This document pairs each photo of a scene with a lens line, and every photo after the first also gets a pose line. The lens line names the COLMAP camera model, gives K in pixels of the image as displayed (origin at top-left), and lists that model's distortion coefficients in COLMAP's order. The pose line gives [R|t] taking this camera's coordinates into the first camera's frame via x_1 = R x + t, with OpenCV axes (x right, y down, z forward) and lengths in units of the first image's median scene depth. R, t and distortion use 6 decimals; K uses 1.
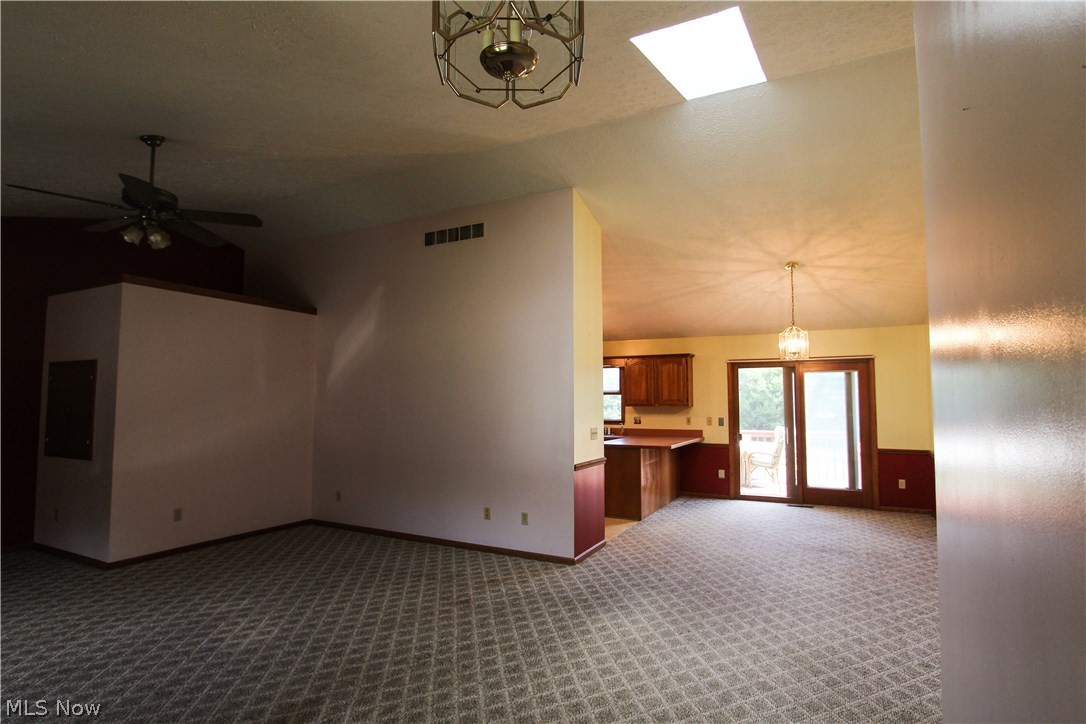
lens RADIAL K [[567.5, 0, 537.0], [0, 567.5, 365.5], [0, 0, 1]] dist [-0.018574, 0.003308]
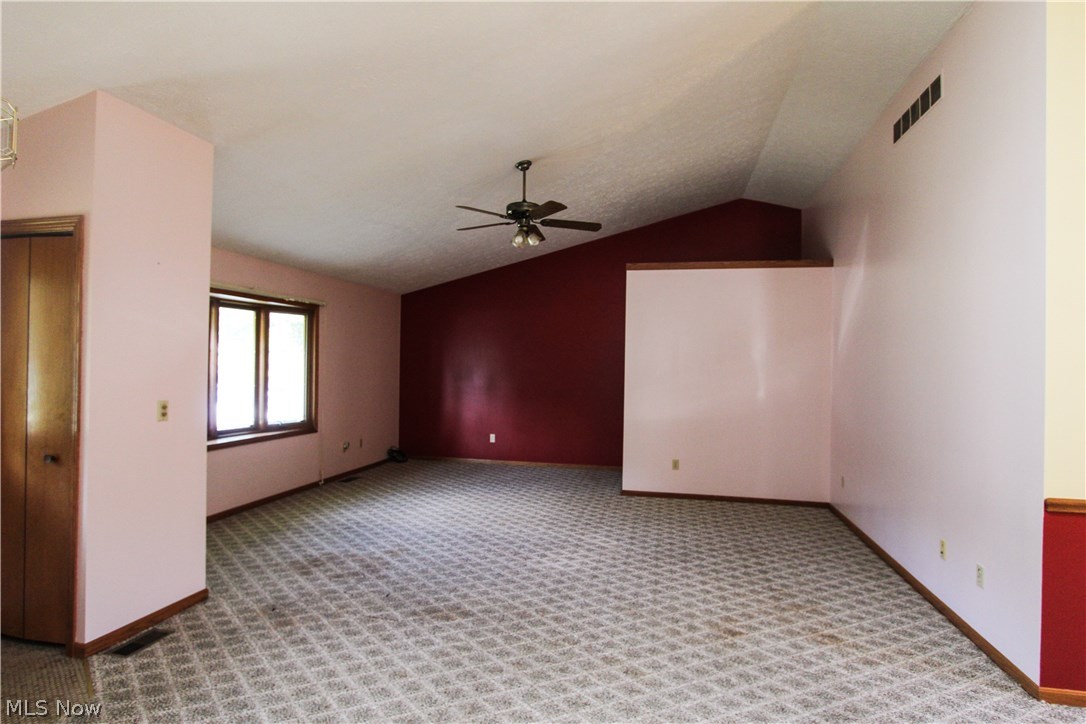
lens RADIAL K [[567.5, 0, 544.3], [0, 567.5, 364.6], [0, 0, 1]] dist [-0.018574, 0.003308]
pose [[0.244604, -0.001617, -0.969622, 0.537630], [0.047864, 0.998800, 0.010409, 0.047223], [0.968441, -0.048956, 0.244388, 0.604851]]
